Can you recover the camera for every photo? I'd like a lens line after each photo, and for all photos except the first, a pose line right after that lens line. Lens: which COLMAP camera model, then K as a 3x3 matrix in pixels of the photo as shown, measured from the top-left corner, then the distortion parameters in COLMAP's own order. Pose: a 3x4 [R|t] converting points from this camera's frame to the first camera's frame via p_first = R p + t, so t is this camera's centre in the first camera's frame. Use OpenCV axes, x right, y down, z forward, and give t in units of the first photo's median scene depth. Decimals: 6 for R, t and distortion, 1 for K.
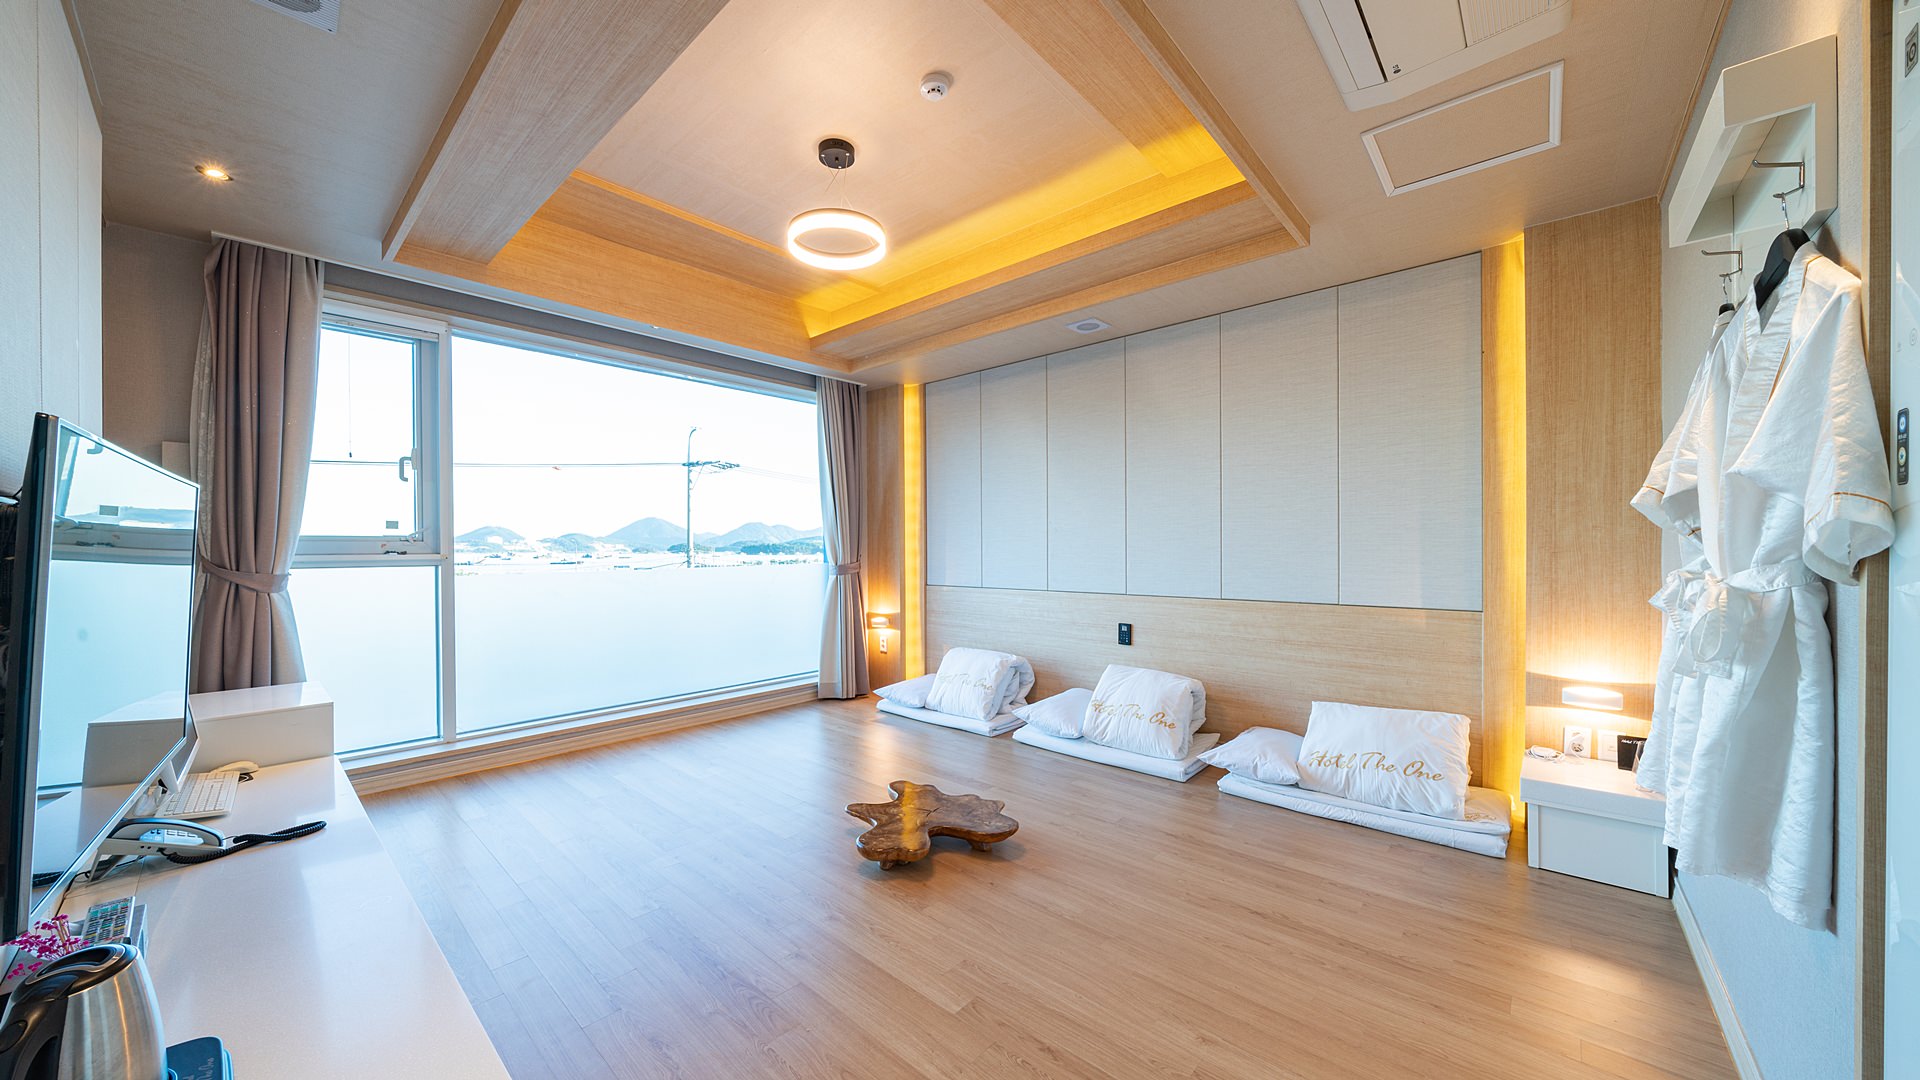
lens RADIAL K [[663.0, 0, 944.9], [0, 663.0, 553.3], [0, 0, 1]] dist [-0.000301, -0.000058]
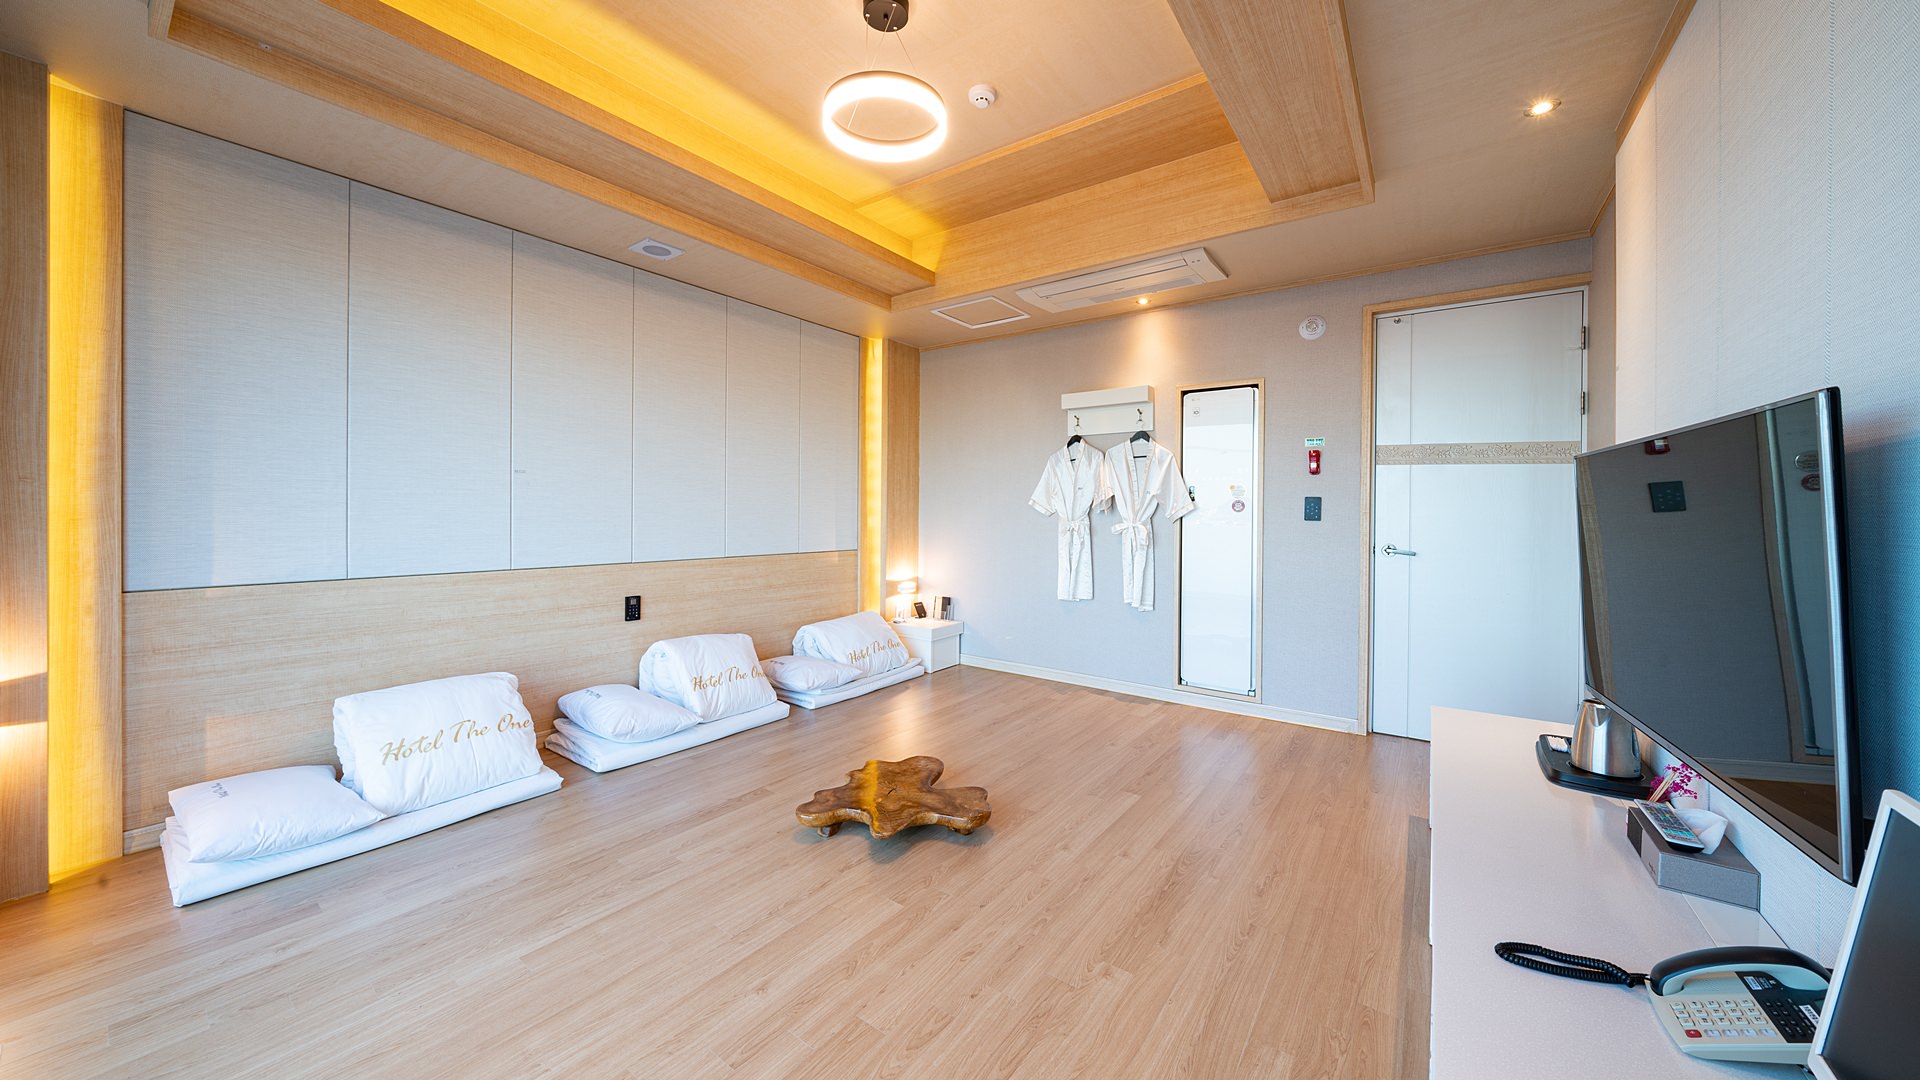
lens RADIAL K [[659.5, 0, 960.7], [0, 659.5, 512.3], [0, 0, 1]] dist [-0.000342, -0.000018]
pose [[-0.118522, 0.006946, 0.992927, -0.708323], [0.004848, 0.999968, -0.006416, 0.003679], [-0.992940, 0.004054, -0.118552, 0.748154]]
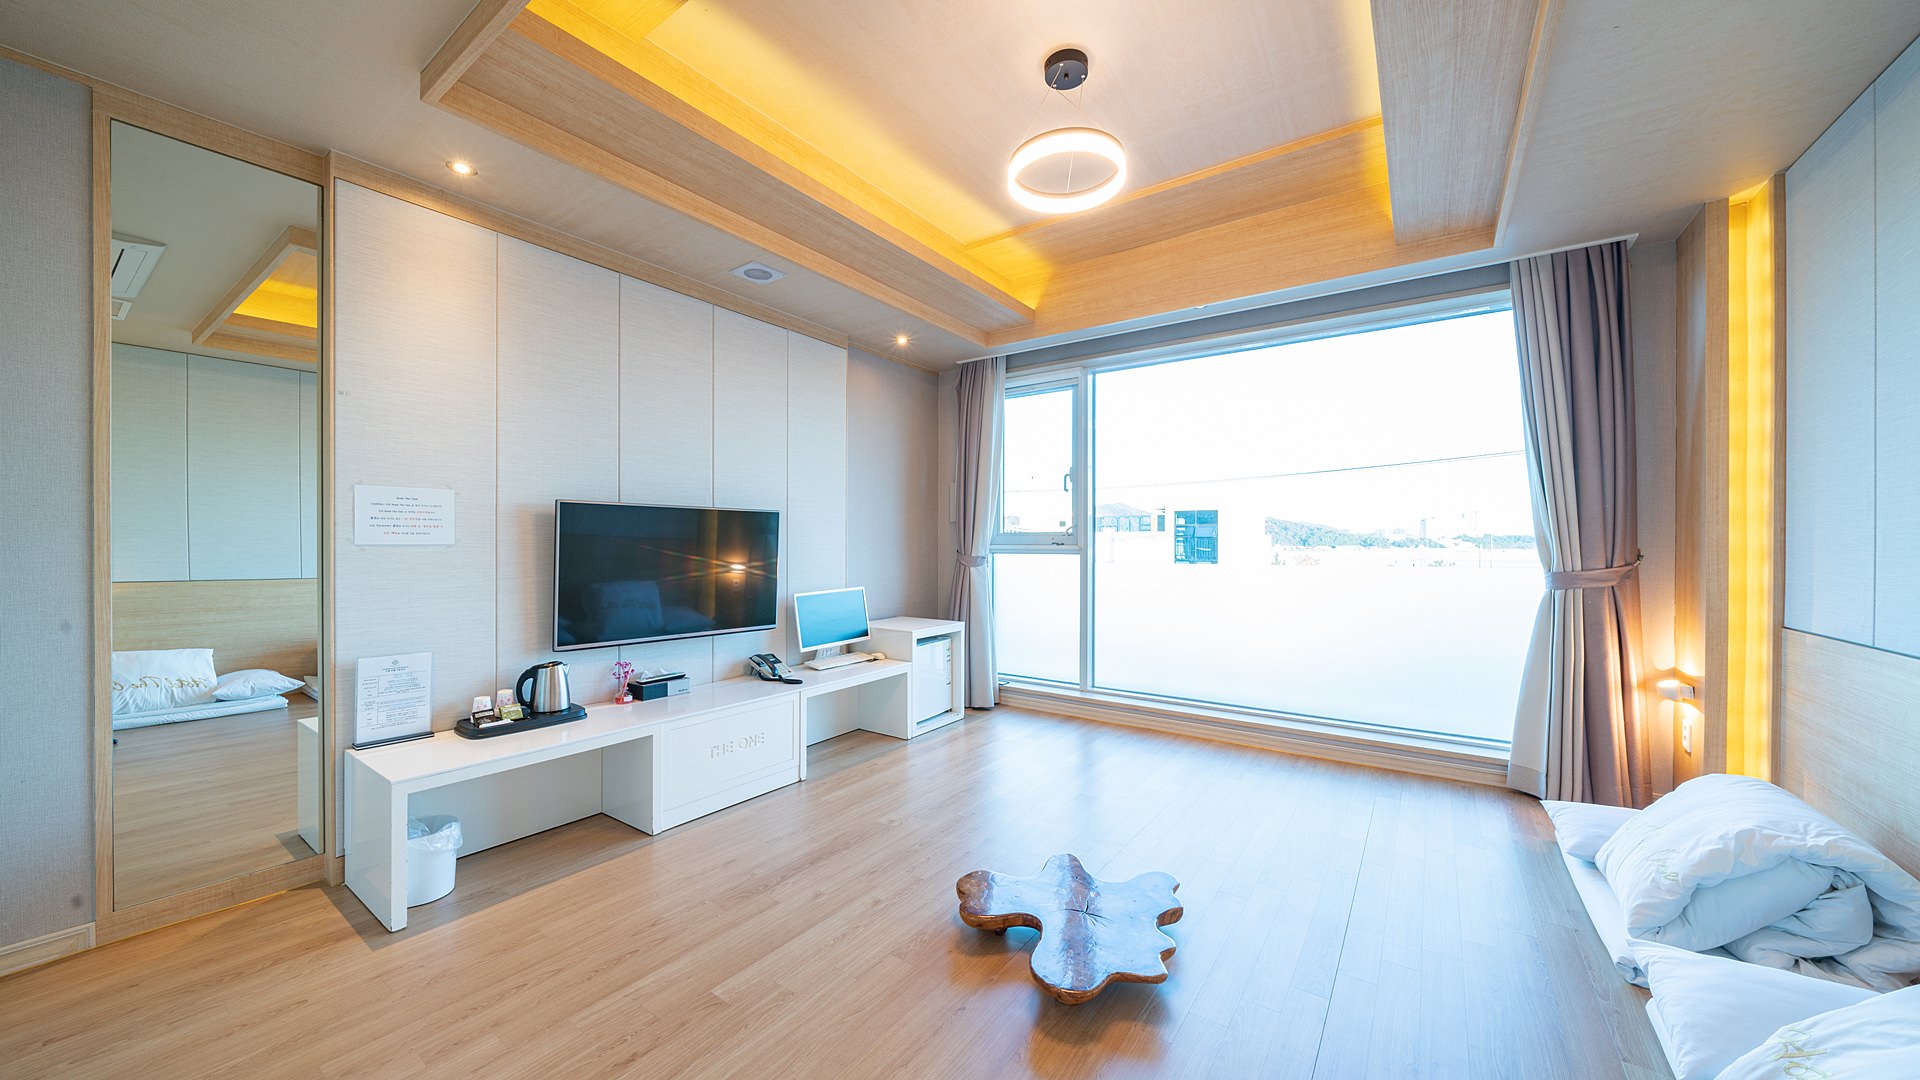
lens RADIAL K [[666.5, 0, 954.3], [0, 666.5, 546.7], [0, 0, 1]] dist [-0.000866, -0.000082]
pose [[0.123077, 0.007486, -0.992369, 0.492303], [-0.014340, 0.999881, 0.005764, 0.000308], [0.992293, 0.013521, 0.123170, 0.568508]]
